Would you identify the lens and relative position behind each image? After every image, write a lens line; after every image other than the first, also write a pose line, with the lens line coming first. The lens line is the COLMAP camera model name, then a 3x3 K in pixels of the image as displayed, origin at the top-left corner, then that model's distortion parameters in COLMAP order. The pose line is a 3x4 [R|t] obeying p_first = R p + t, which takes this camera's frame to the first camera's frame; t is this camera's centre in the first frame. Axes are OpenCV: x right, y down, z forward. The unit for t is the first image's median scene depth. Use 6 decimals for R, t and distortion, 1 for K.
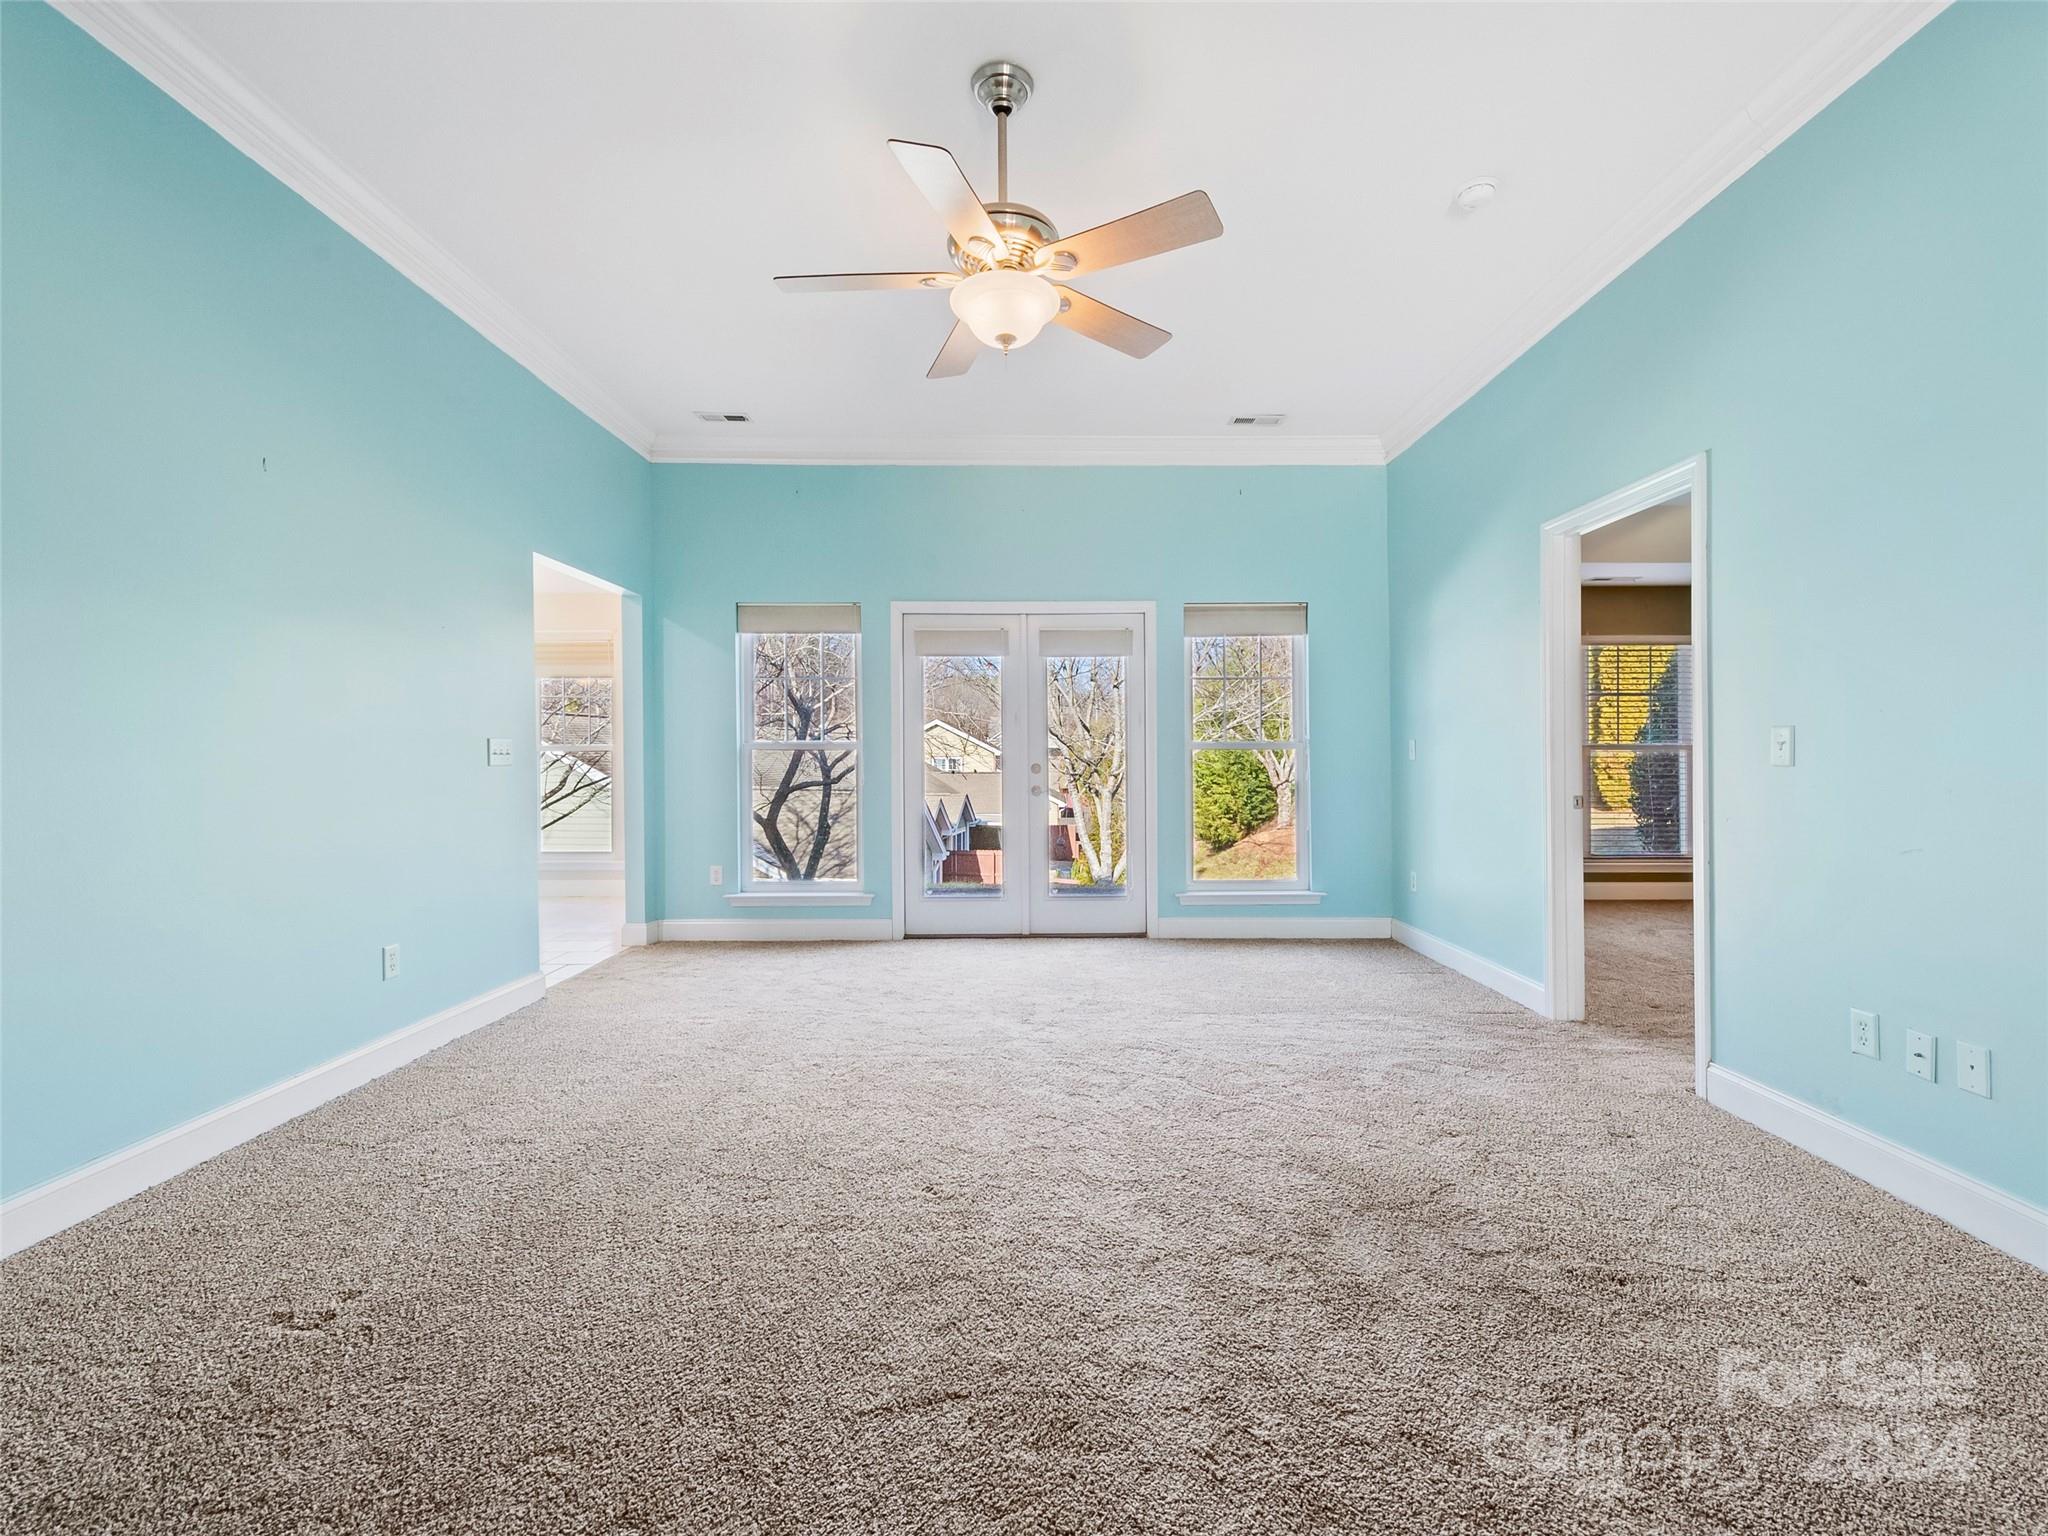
lens RADIAL K [[901.6, 0, 1026.4], [0, 901.6, 762.5], [0, 0, 1]] dist [0.015574, -0.005512]
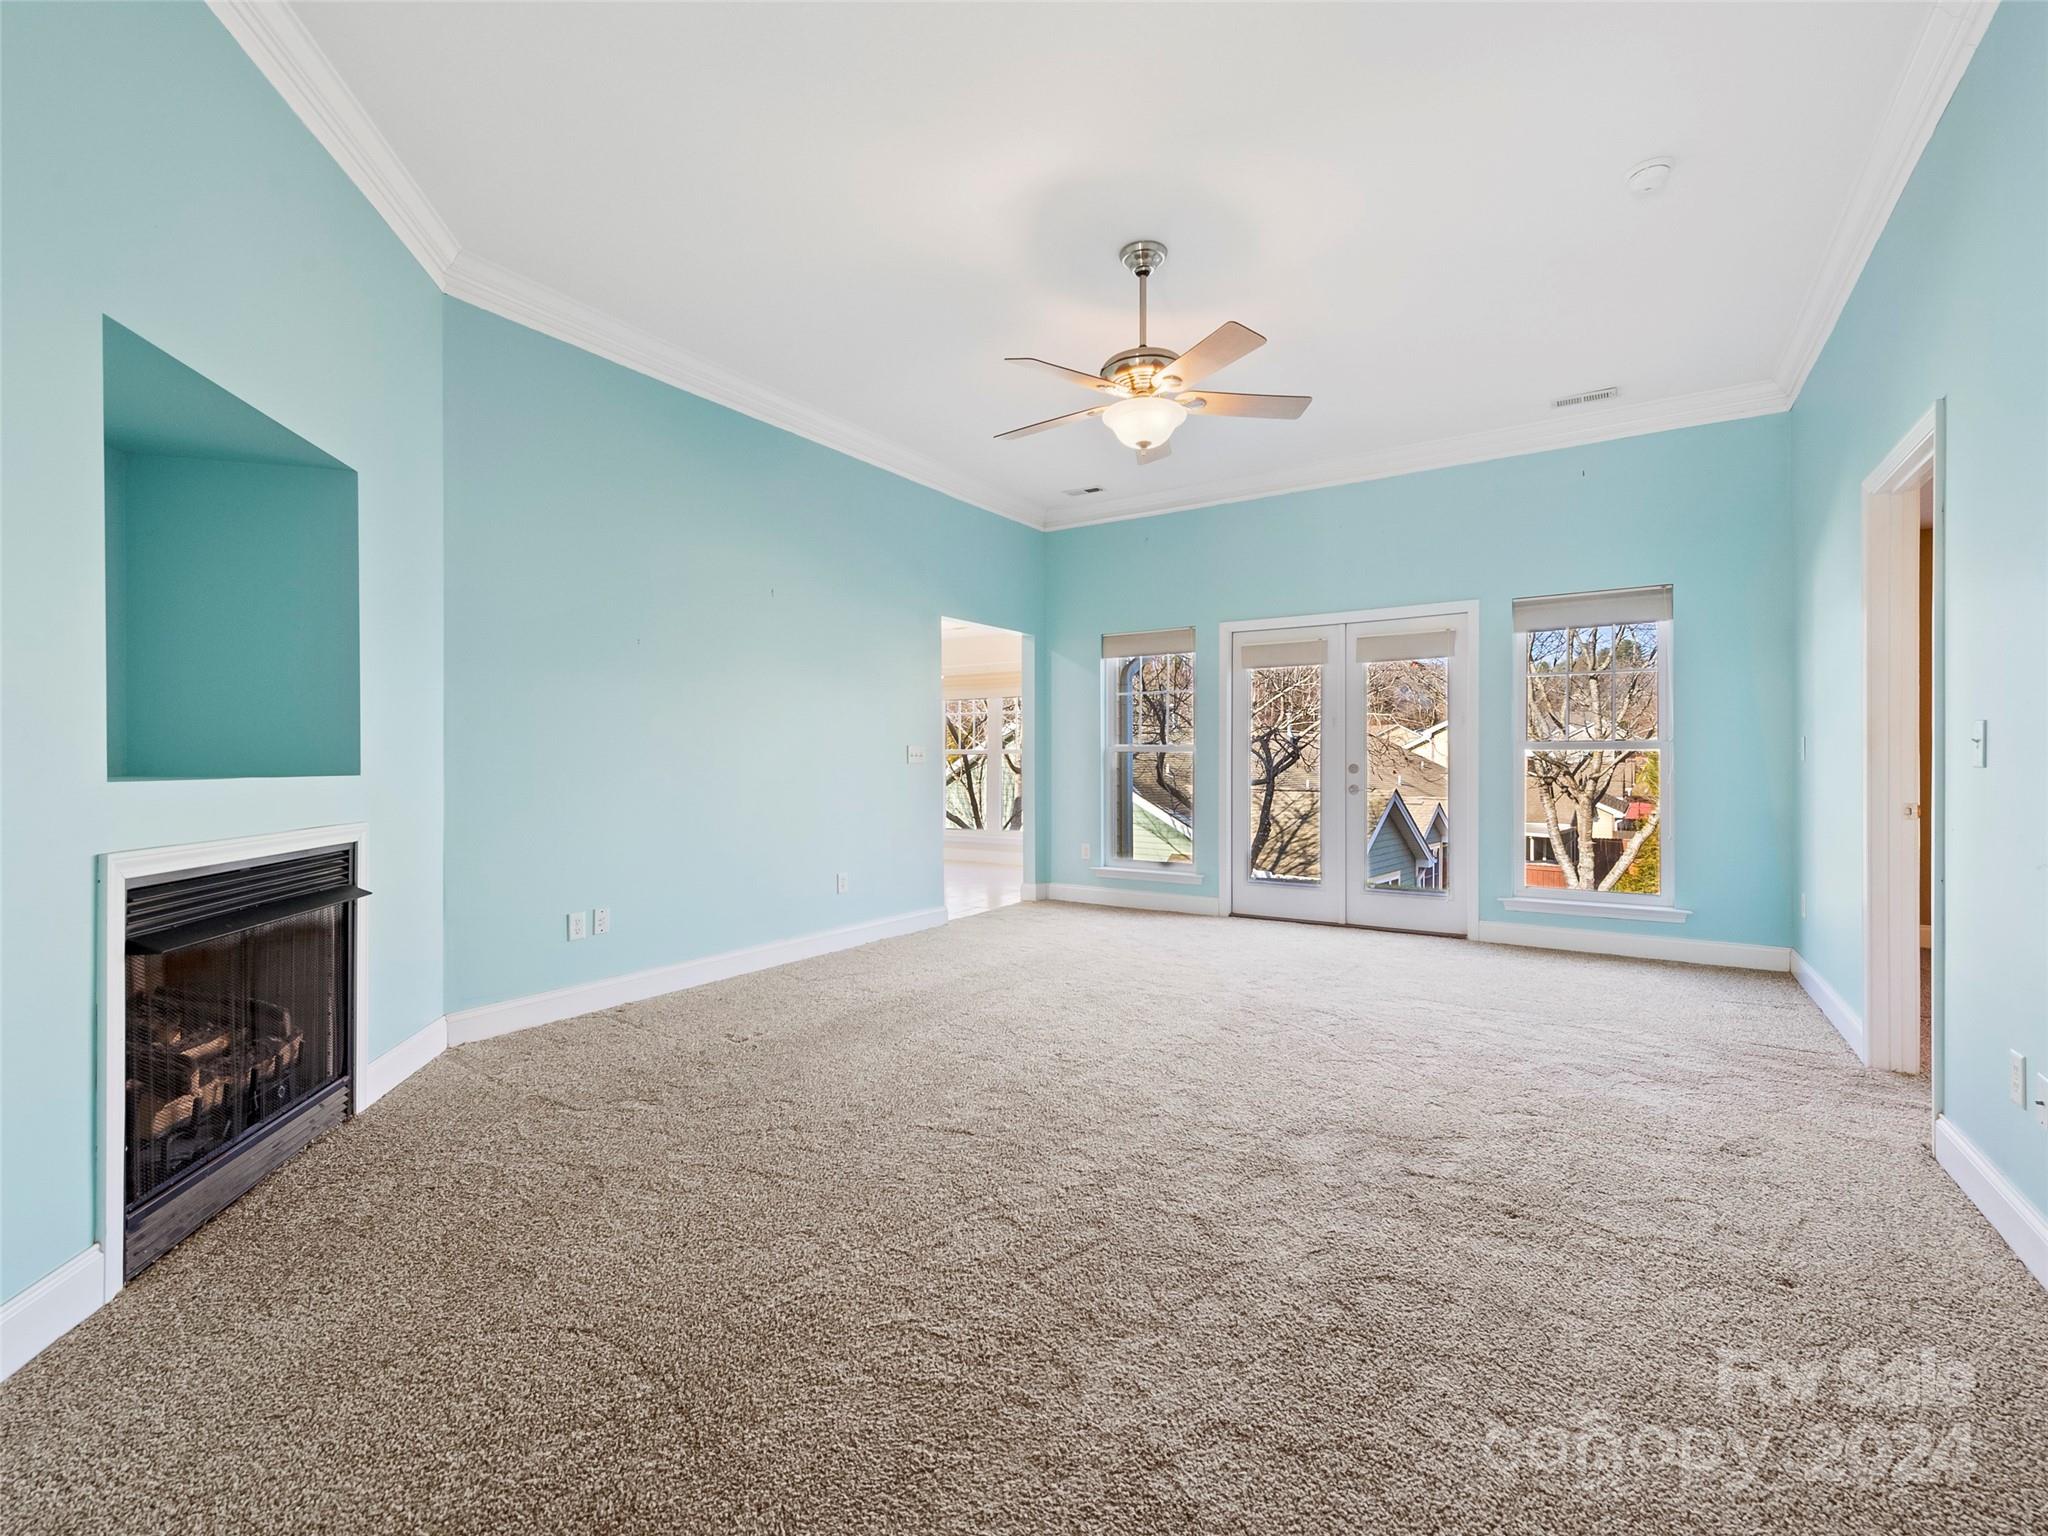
lens RADIAL K [[906.7, 0, 1024.0], [0, 906.7, 768.0], [0, 0, 1]] dist [0.015807, -0.004890]
pose [[0.835330, 0.006032, -0.549716, 0.293156], [-0.003520, 0.999978, 0.005625, 0.001483], [0.549738, -0.002764, 0.835332, -0.112951]]
